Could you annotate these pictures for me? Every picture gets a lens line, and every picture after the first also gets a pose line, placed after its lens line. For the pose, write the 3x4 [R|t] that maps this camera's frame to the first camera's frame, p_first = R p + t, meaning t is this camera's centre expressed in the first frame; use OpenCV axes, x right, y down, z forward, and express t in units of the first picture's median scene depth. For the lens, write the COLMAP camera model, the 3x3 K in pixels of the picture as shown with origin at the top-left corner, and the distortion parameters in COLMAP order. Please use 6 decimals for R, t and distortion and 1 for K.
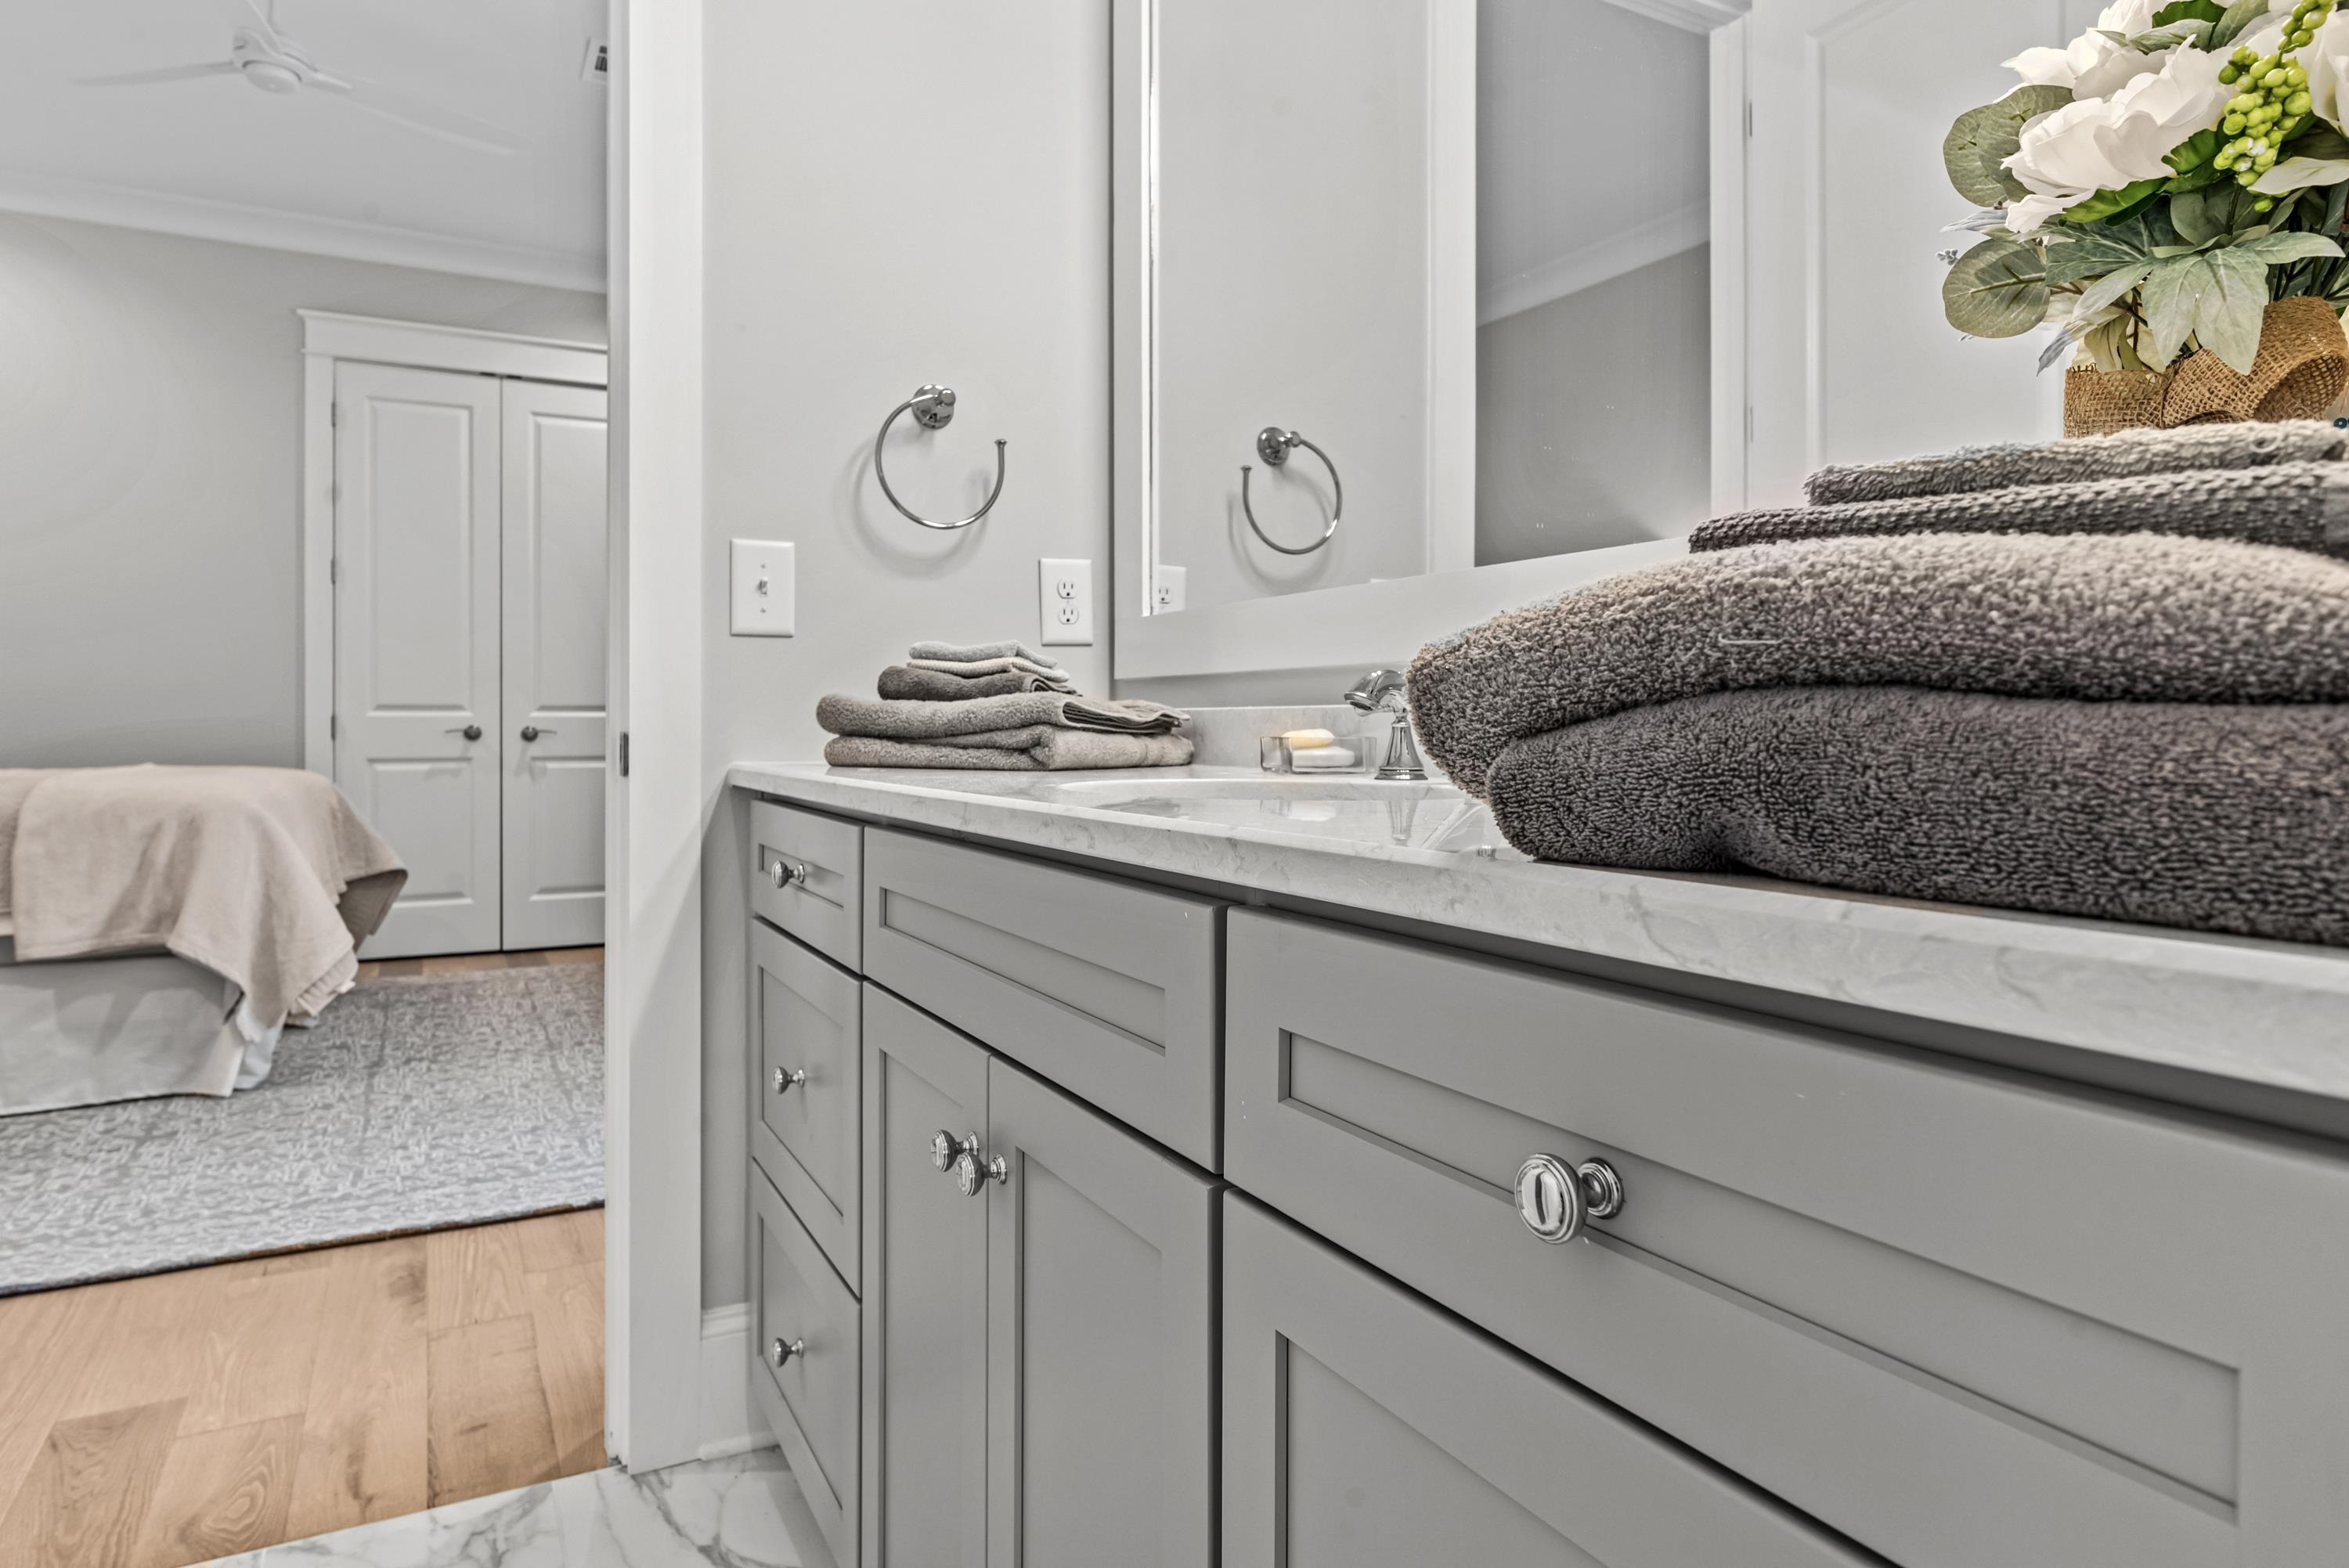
lens RADIAL K [[1357.8, 0, 1159.2], [0, 1357.8, 726.7], [0, 0, 1]] dist [-0.008675, 0.004027]
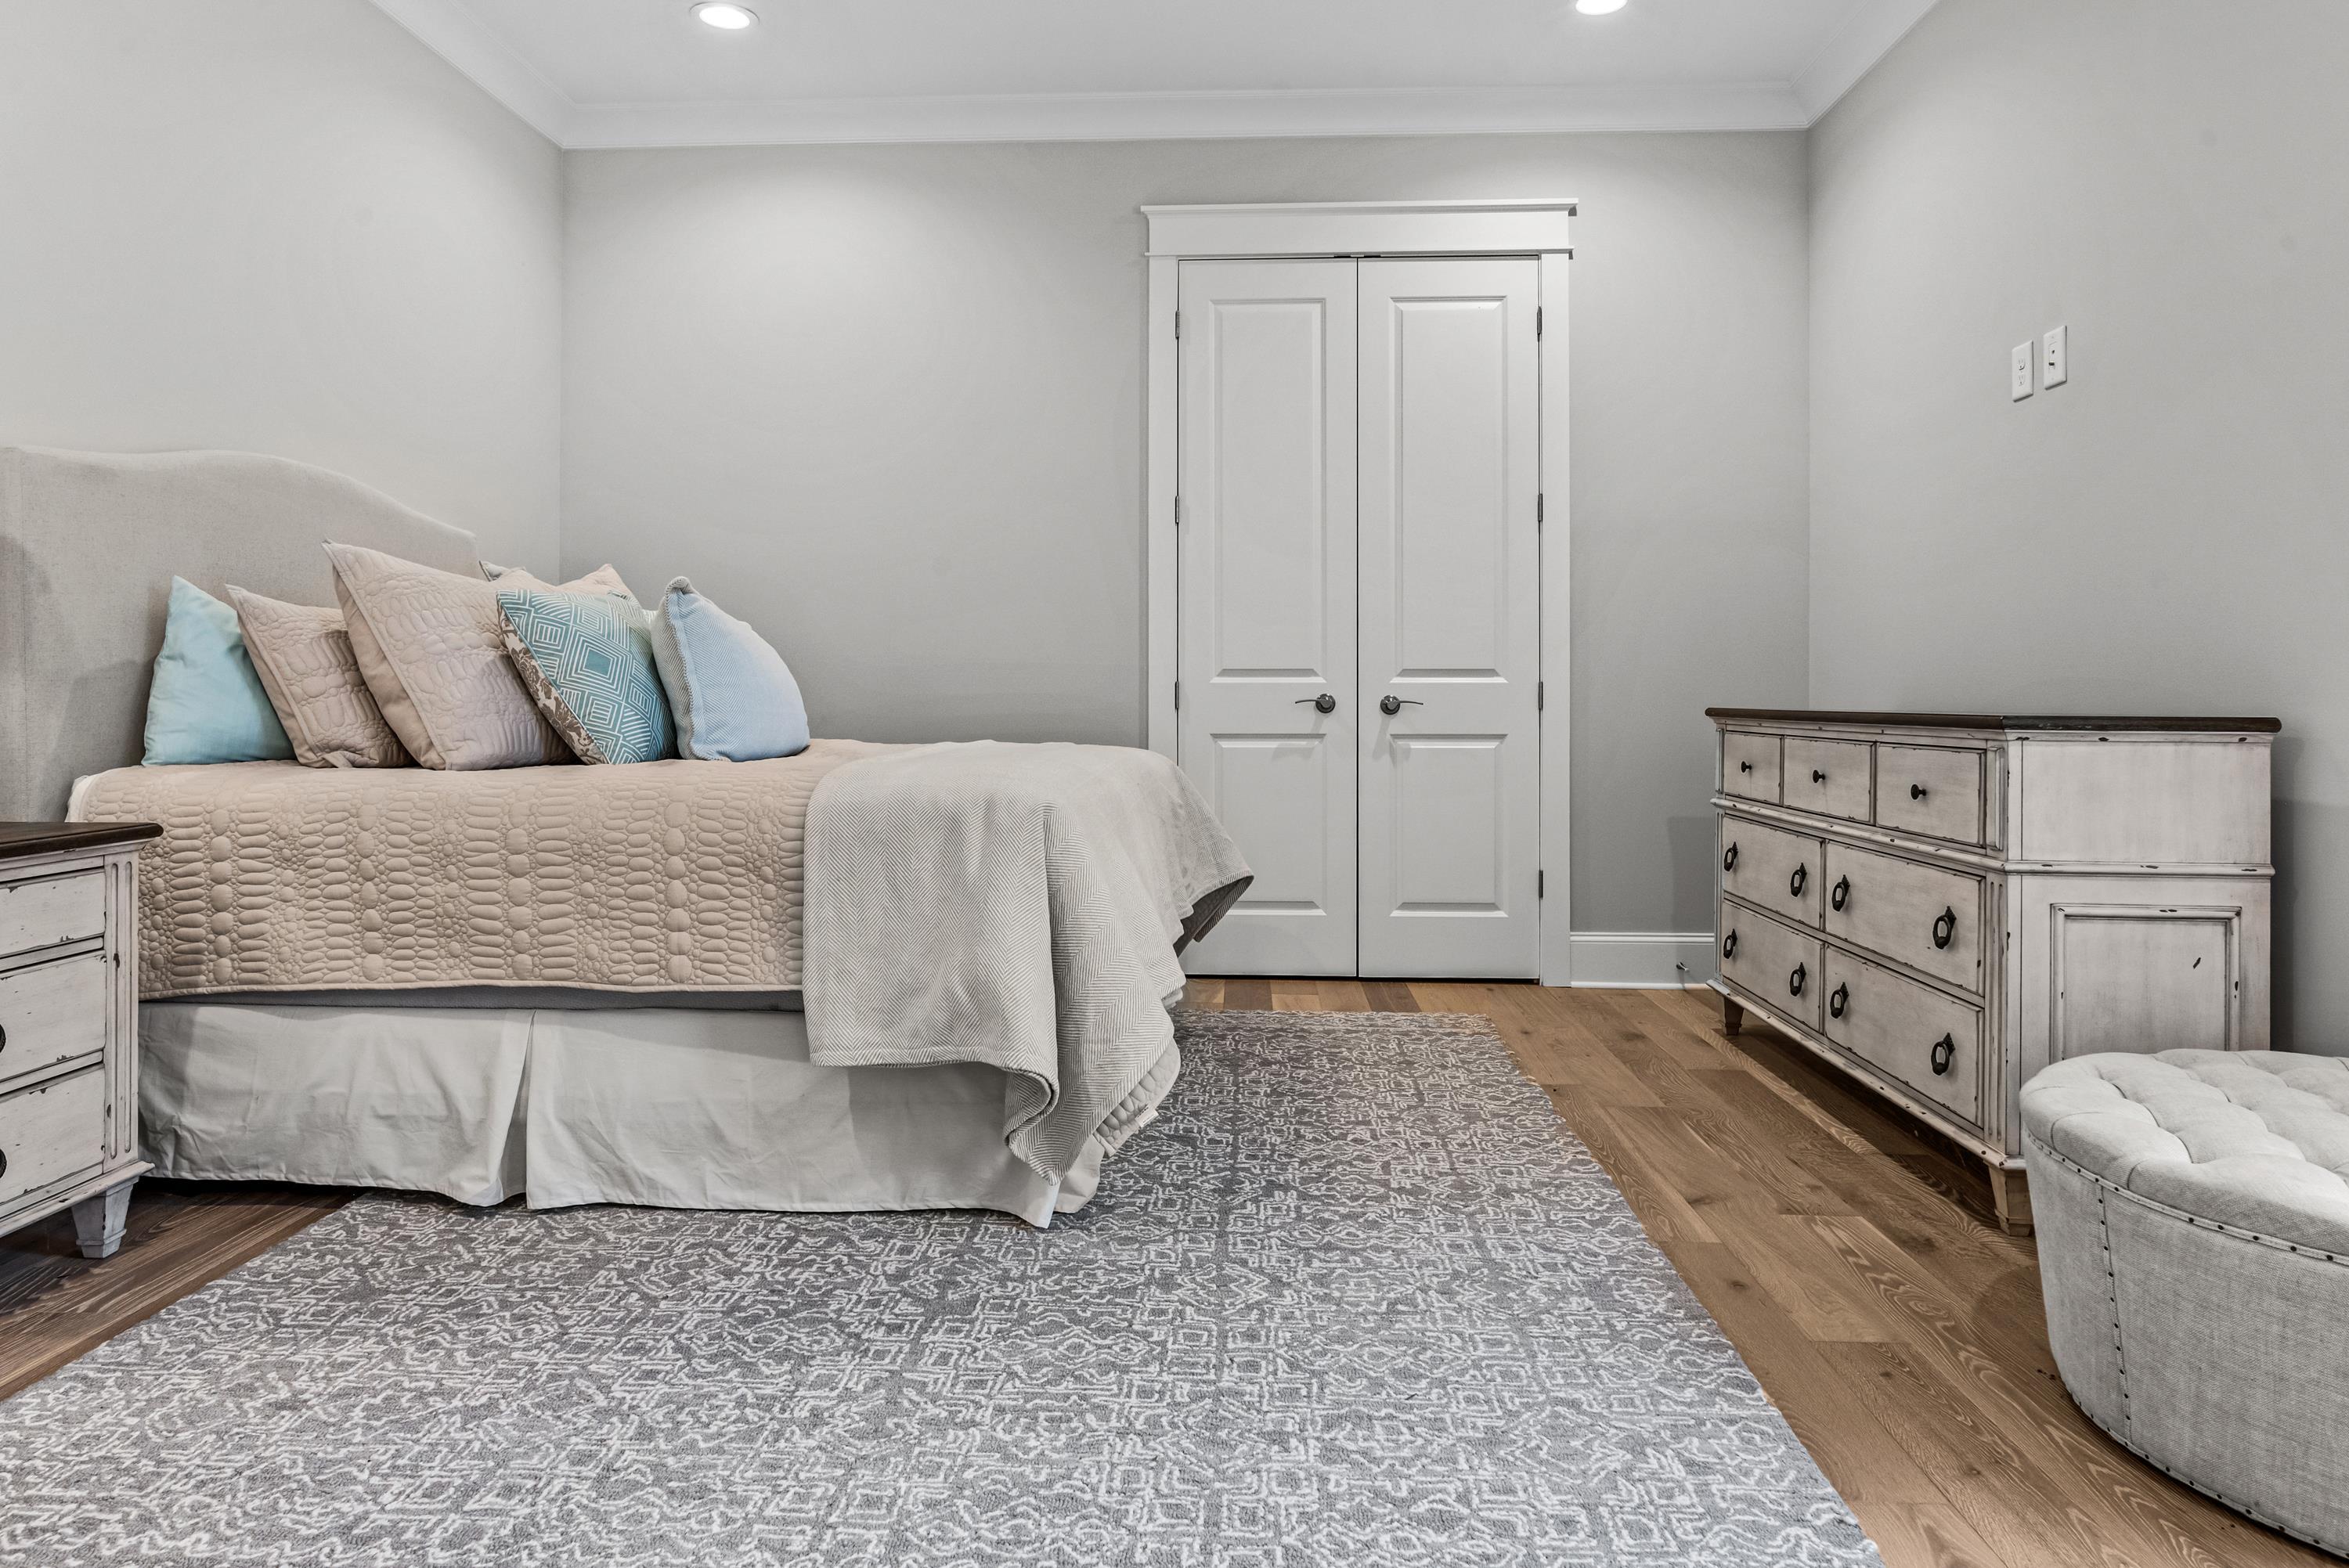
lens RADIAL K [[1357.8, 0, 1185.7], [0, 1357.8, 688.4], [0, 0, 1]] dist [-0.008675, 0.004027]
pose [[0.857056, -0.000747, -0.515223, -0.221350], [-0.001400, 0.999992, -0.003780, -0.001563], [0.515221, 0.003961, 0.857048, 0.363530]]
